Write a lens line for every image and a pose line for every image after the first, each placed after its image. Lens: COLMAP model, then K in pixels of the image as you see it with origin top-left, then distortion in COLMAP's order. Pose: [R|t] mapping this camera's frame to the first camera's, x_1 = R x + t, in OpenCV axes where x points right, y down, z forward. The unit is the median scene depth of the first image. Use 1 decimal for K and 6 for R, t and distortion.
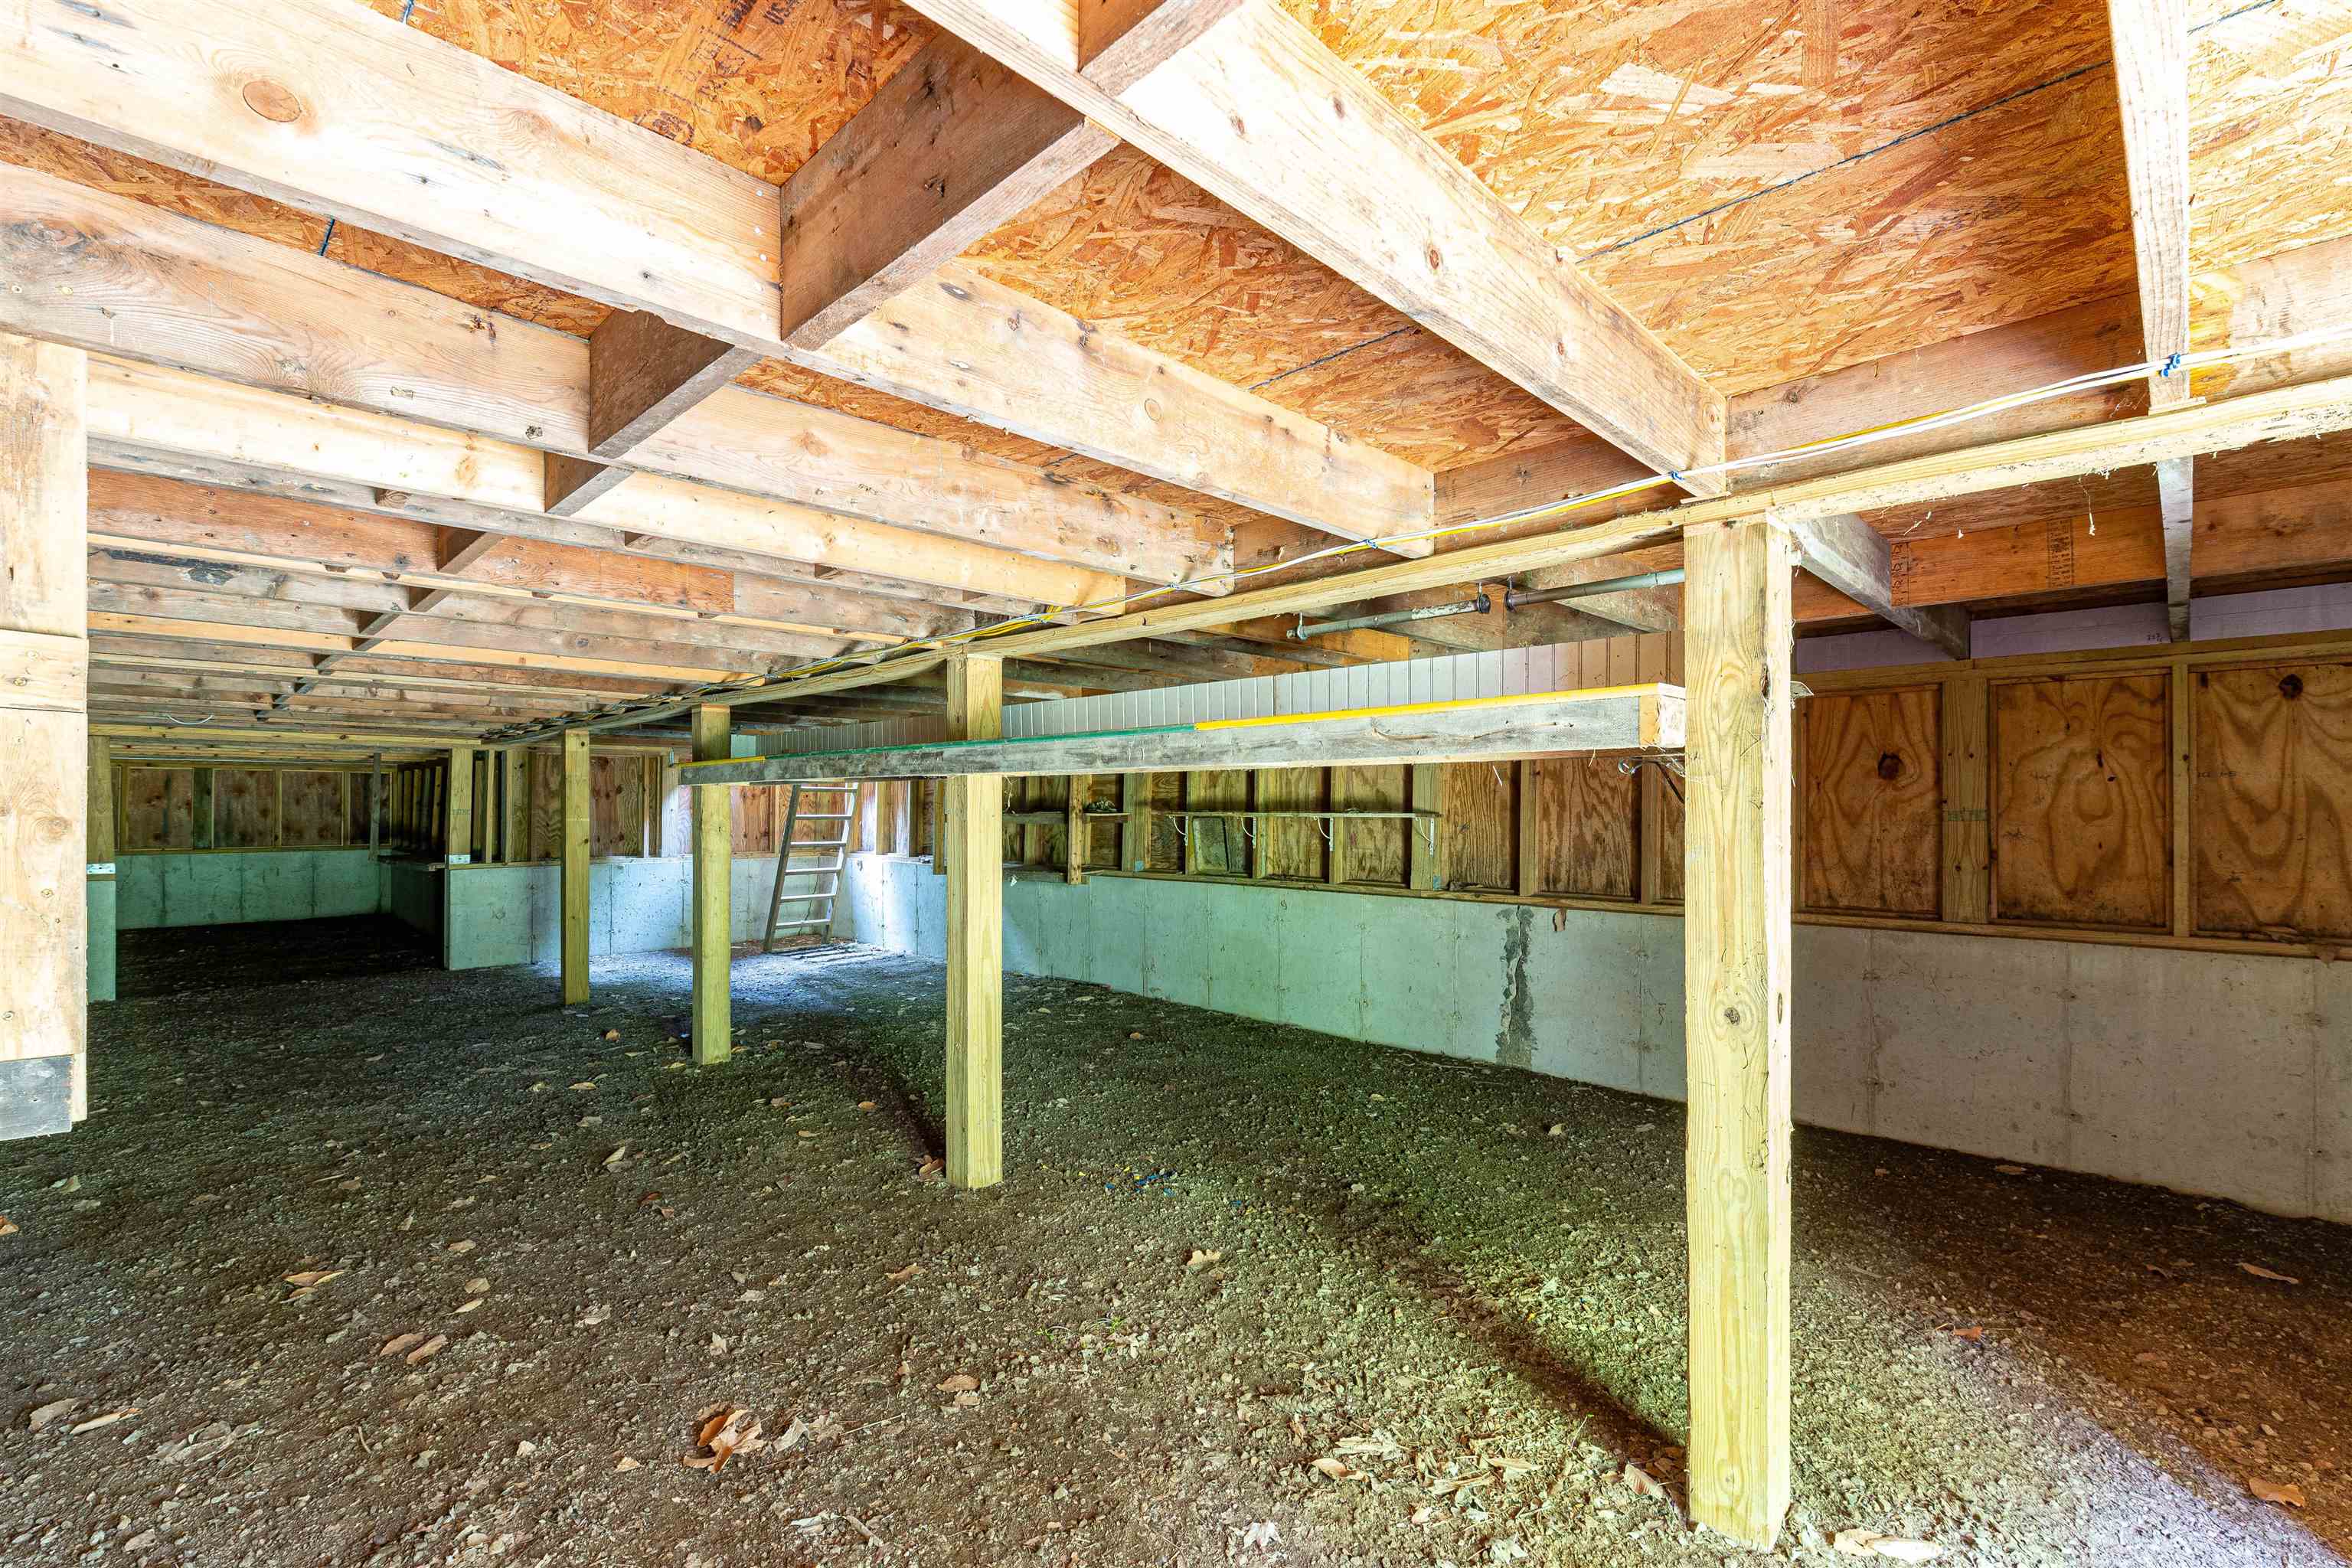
lens RADIAL K [[1006.9, 0, 1175.9], [0, 1006.9, 814.8], [0, 0, 1]] dist [0.000476, -0.000228]
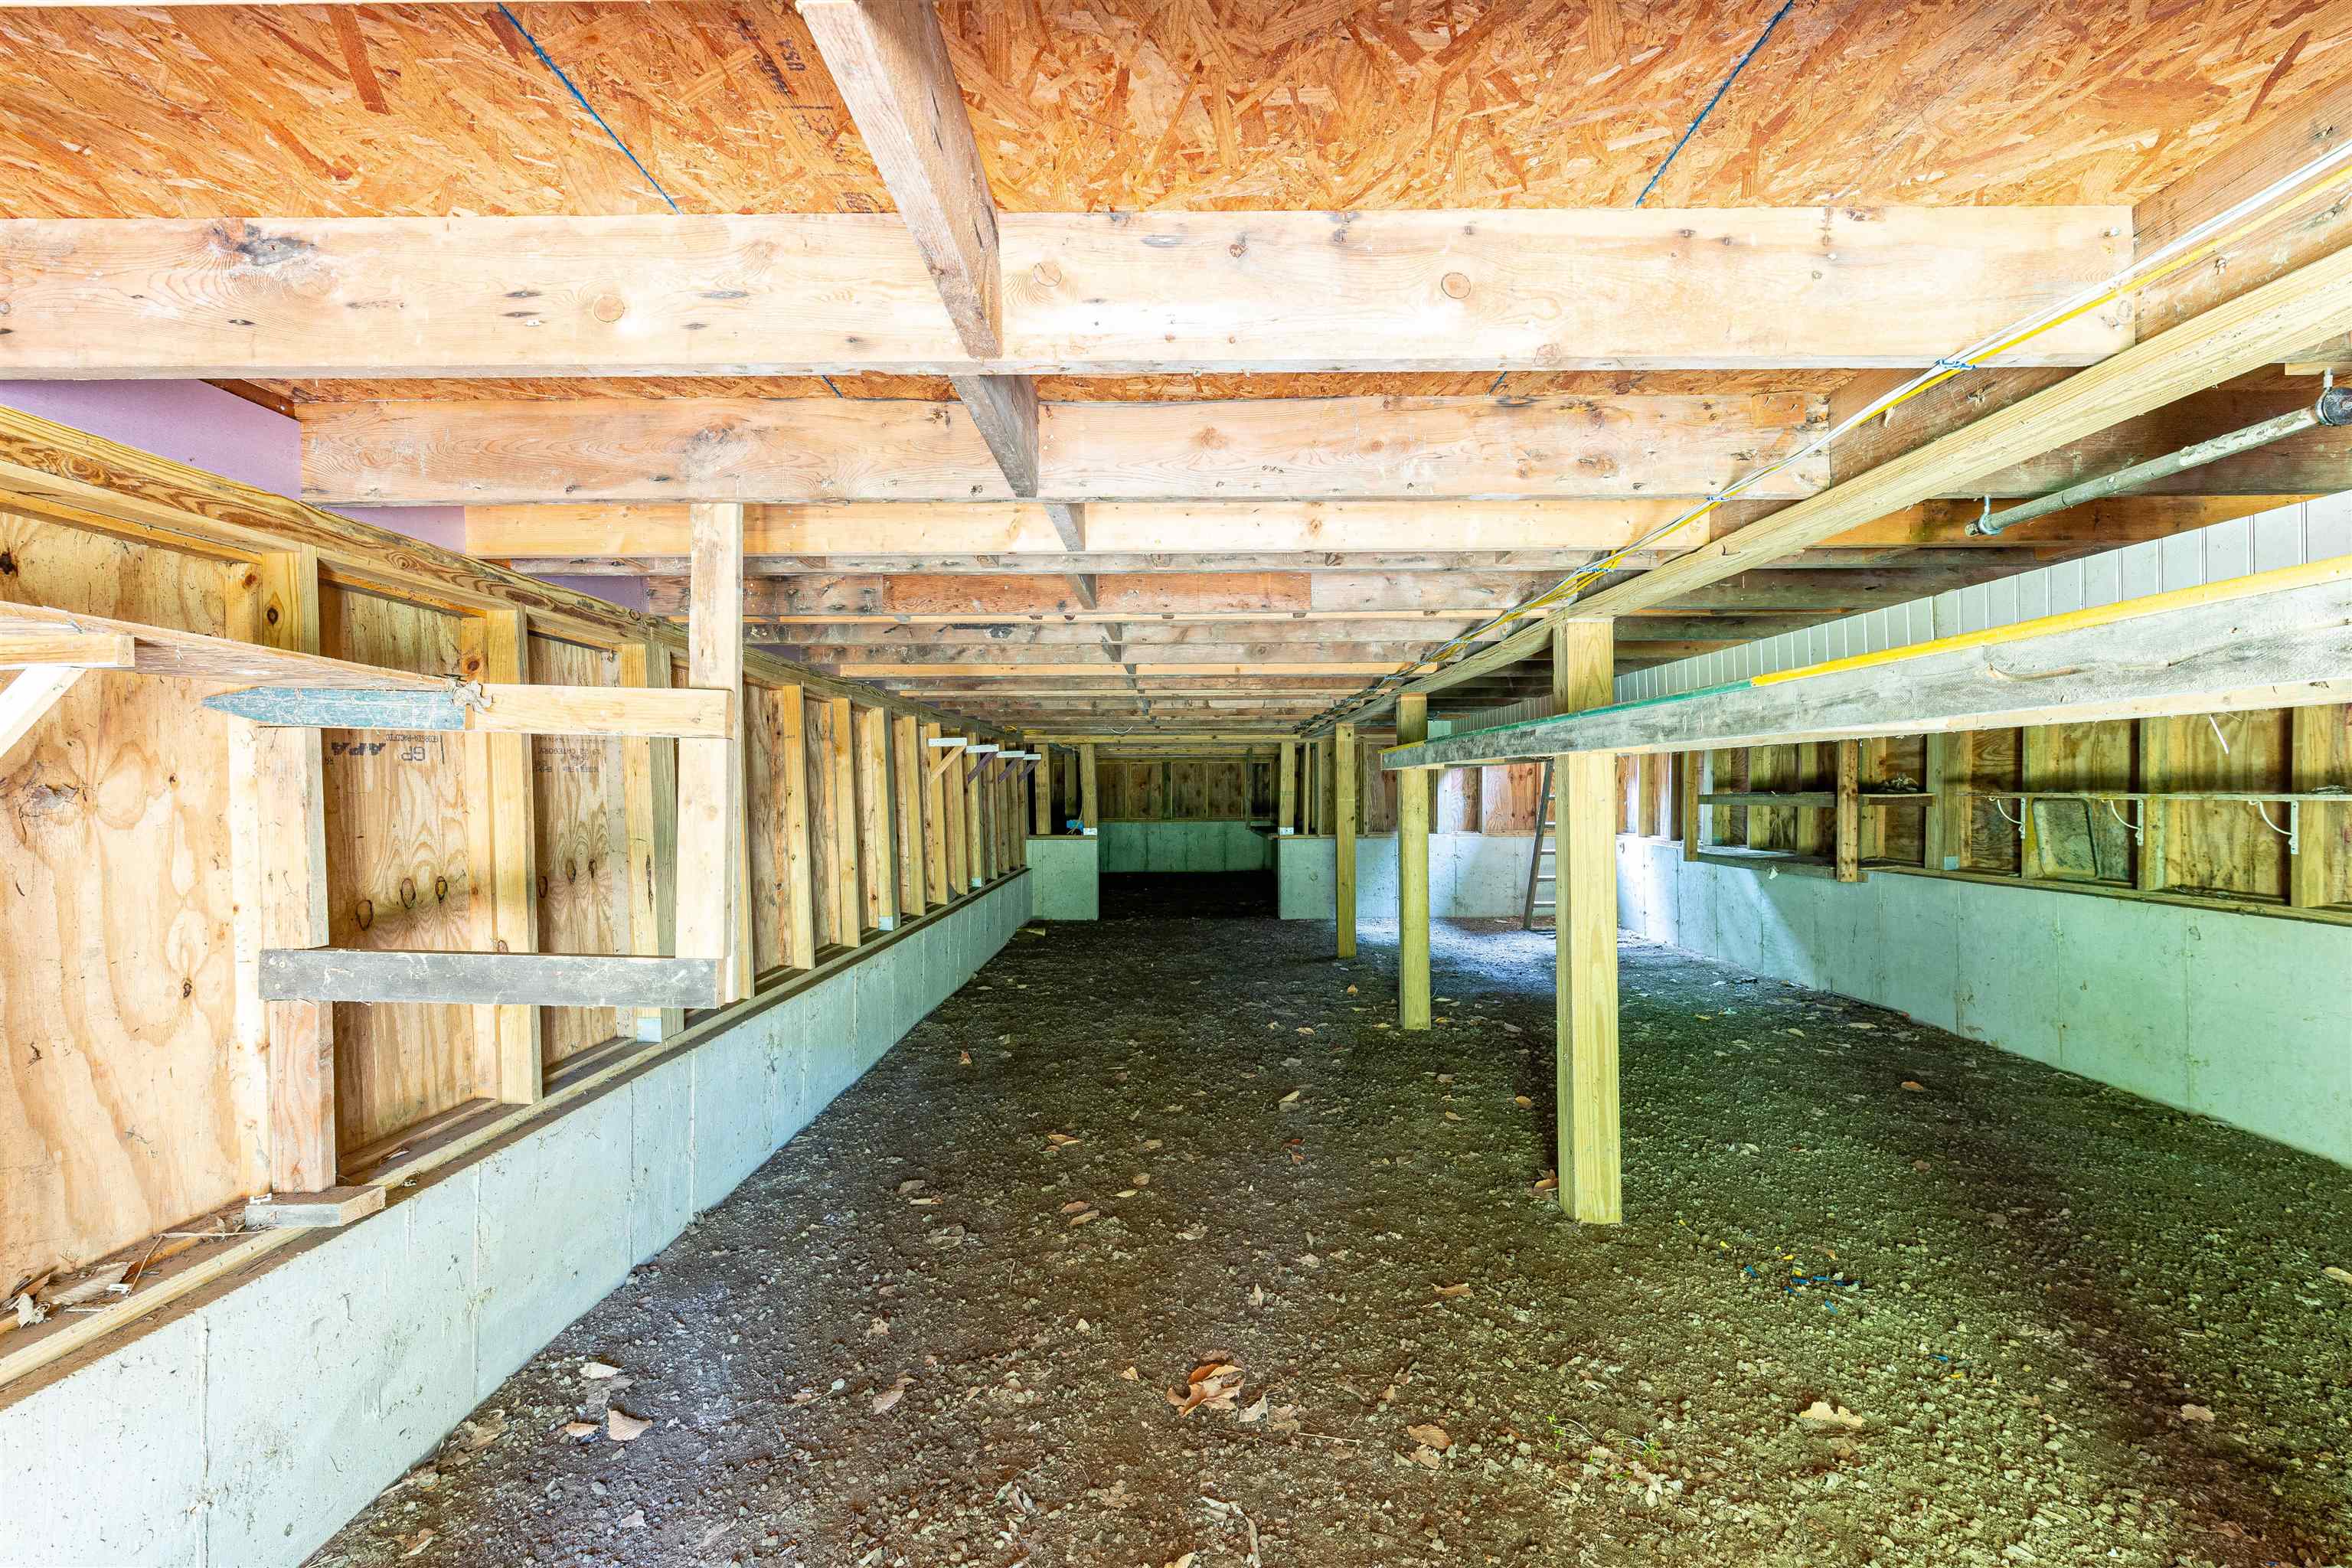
lens RADIAL K [[979.5, 0, 1176.0], [0, 979.5, 784.0], [0, 0, 1]] dist [0.001540, -0.000291]
pose [[0.713774, -0.008734, -0.700322, 0.150372], [0.001681, 0.999941, -0.010758, -0.004340], [0.700374, 0.006501, 0.713746, 0.134140]]
